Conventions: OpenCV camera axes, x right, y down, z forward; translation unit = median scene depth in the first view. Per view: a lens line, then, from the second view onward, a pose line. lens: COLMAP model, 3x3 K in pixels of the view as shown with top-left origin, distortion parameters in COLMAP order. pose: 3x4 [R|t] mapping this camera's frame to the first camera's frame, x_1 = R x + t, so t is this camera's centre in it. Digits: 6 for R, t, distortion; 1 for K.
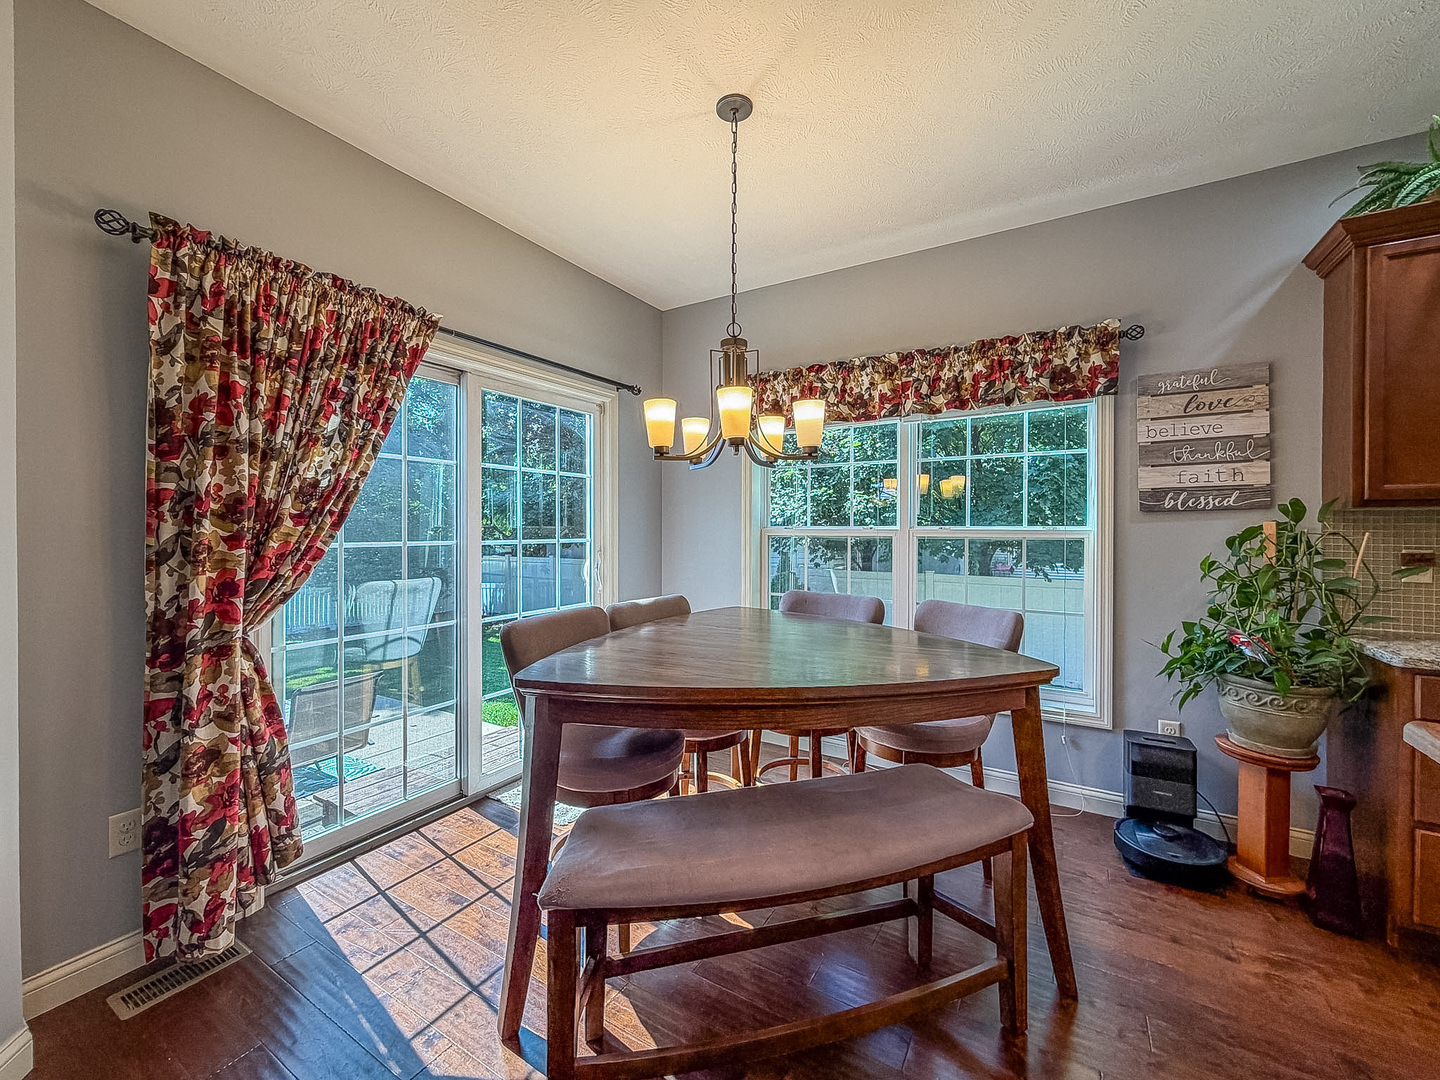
lens RADIAL K [[599.0, 0, 723.6], [0, 599.0, 536.0], [0, 0, 1]] dist [0.001736, -0.000042]
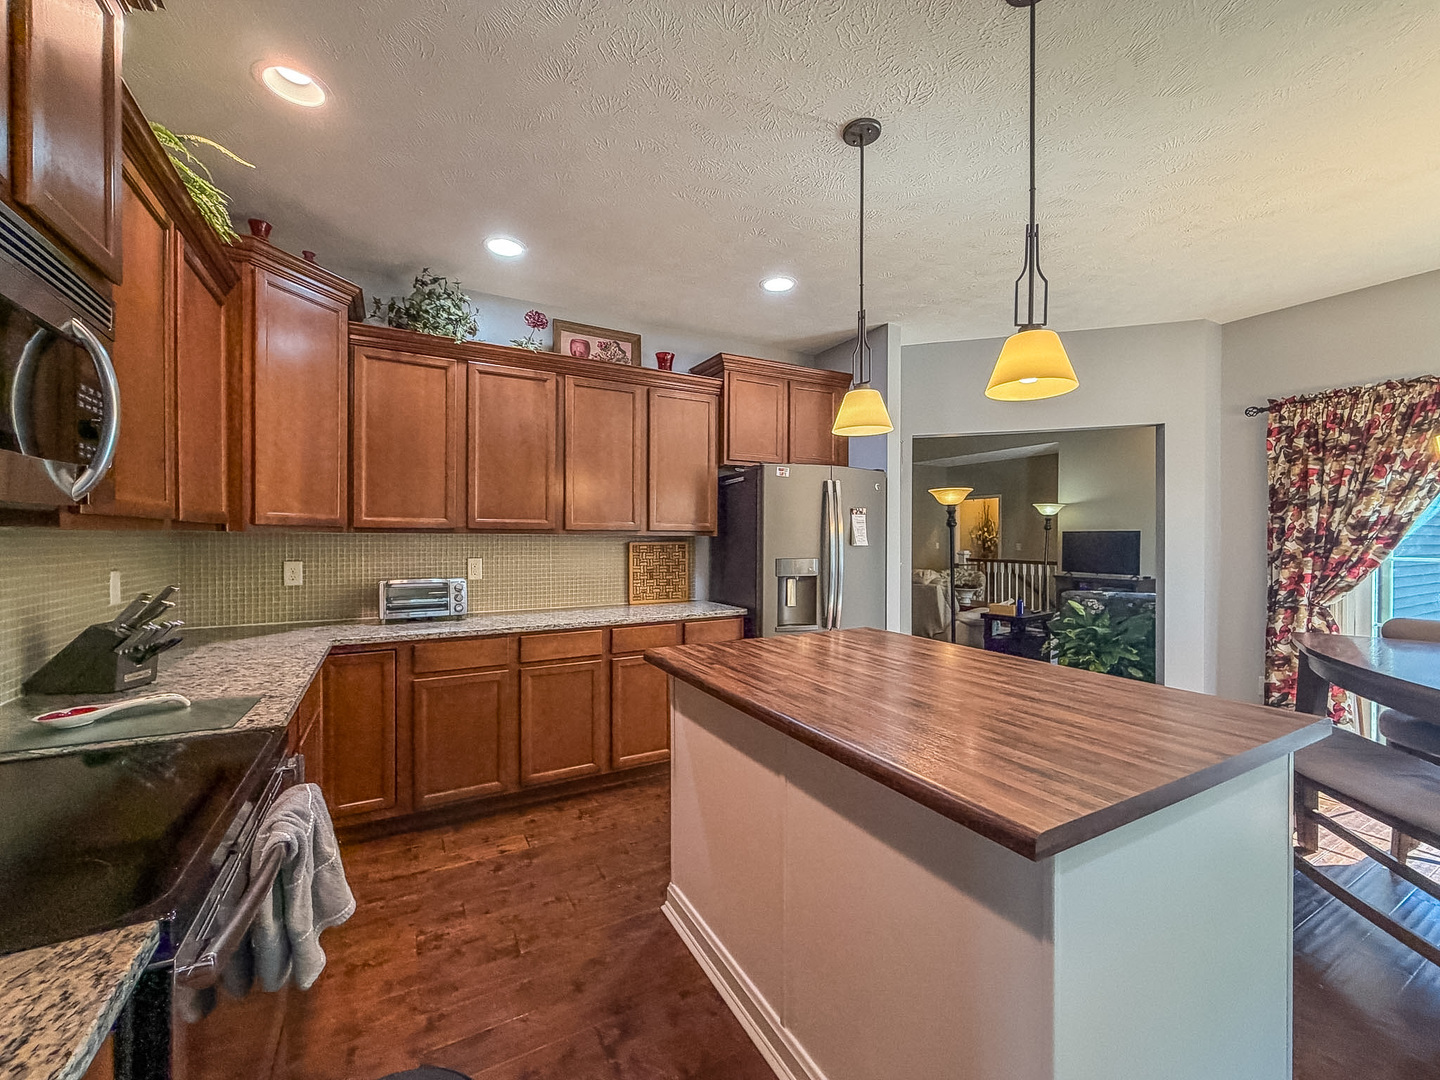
lens RADIAL K [[599.0, 0, 705.6], [0, 599.0, 526.5], [0, 0, 1]] dist [0.001736, -0.000042]
pose [[-0.503964, -0.012242, -0.863638, 1.727193], [-0.008868, 0.999920, -0.008999, -0.041764], [0.863679, 0.003123, -0.504032, 0.310883]]
